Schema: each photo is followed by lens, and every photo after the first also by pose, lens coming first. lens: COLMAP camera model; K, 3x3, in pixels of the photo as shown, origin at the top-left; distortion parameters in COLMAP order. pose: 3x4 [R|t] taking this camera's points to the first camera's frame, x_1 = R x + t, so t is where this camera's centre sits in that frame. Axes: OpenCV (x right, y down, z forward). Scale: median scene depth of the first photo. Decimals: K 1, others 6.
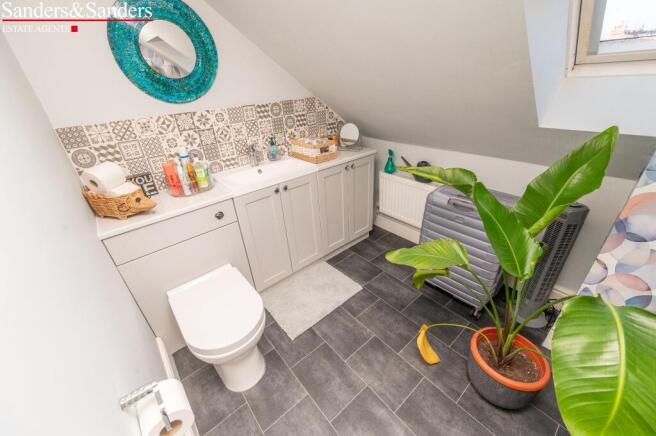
lens RADIAL K [[266.6, 0, 320.4], [0, 266.6, 217.4], [0, 0, 1]] dist [-0.001295, 0.000032]
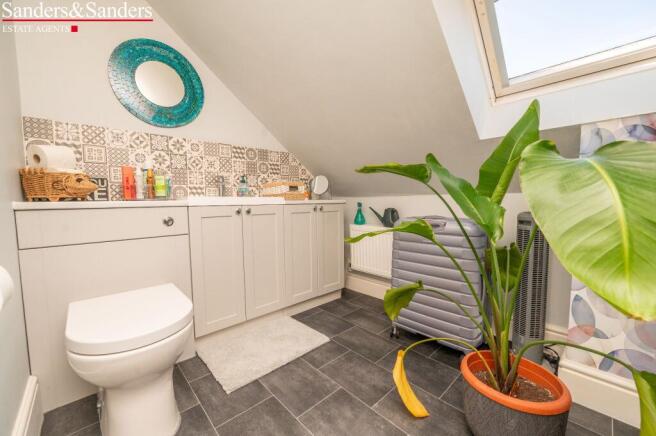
lens RADIAL K [[266.6, 0, 320.4], [0, 266.6, 217.4], [0, 0, 1]] dist [-0.001295, 0.000032]
pose [[0.997380, 0.051012, 0.051292, 0.080344], [-0.024494, 0.905294, -0.424079, 0.315720], [-0.068067, 0.421712, 0.904171, 0.123026]]
